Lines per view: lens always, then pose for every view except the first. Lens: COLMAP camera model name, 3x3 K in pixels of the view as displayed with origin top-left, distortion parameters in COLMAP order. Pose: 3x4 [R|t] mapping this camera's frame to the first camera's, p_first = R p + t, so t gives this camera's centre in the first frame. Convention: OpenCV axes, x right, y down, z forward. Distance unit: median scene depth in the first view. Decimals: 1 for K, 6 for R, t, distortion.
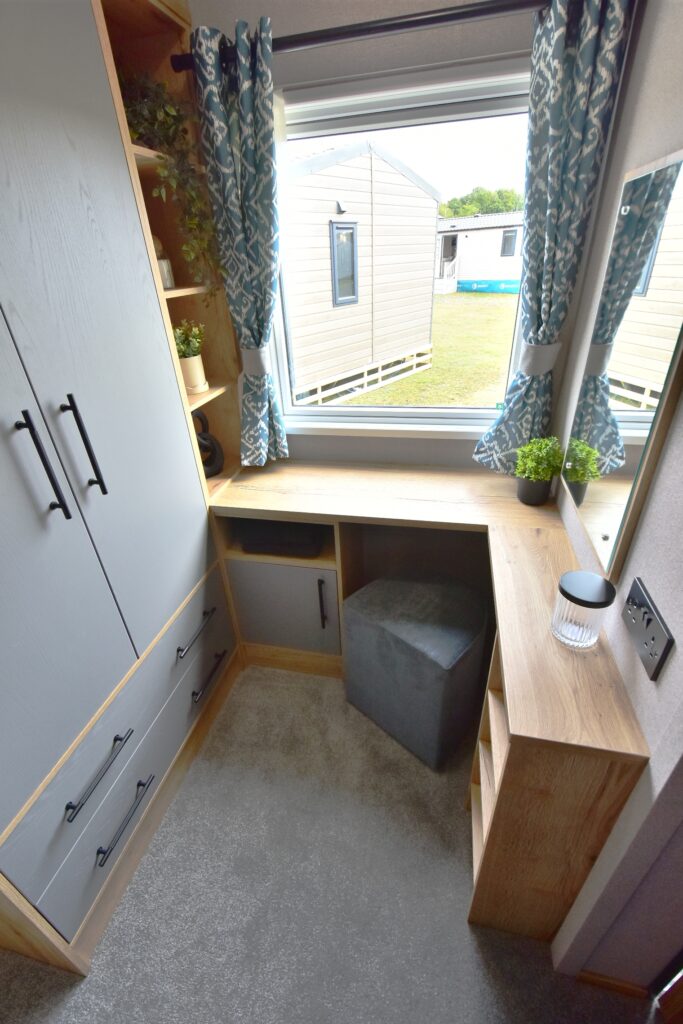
lens RADIAL K [[446.6, 0, 339.0], [0, 446.6, 515.9], [0, 0, 1]] dist [-0.017318, -0.001115]
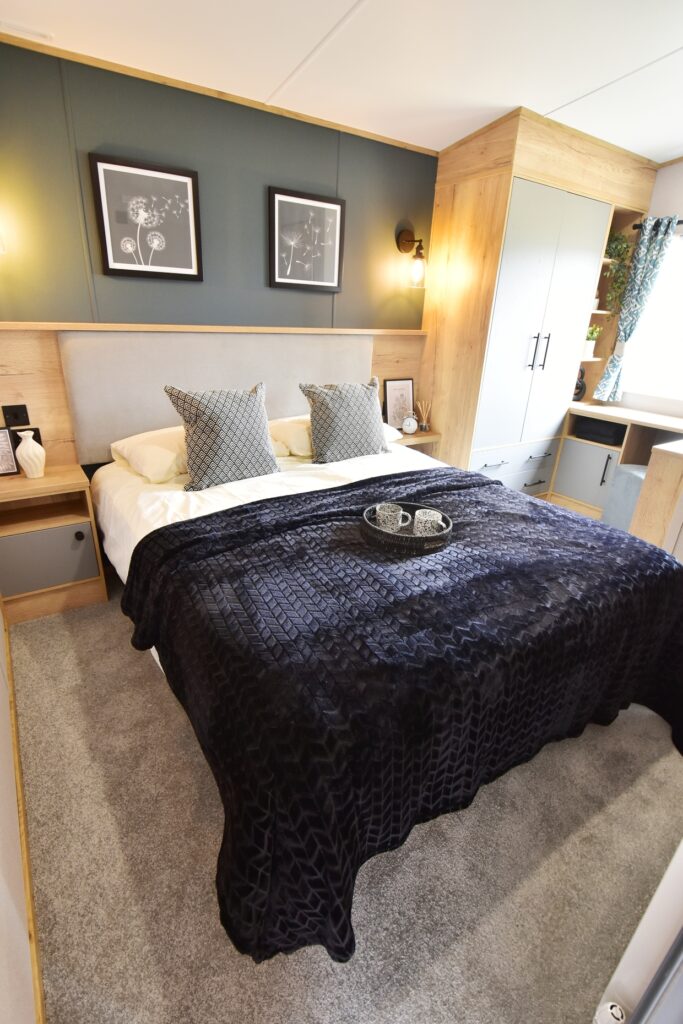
lens RADIAL K [[482.7, 0, 339.2], [0, 482.7, 512.7], [0, 0, 1]] dist [-0.003386, -0.000654]
pose [[0.714456, 0.344335, -0.609086, 0.603402], [-0.416393, 0.908831, 0.025362, 1.005203], [0.562289, 0.235499, 0.792698, -1.605928]]
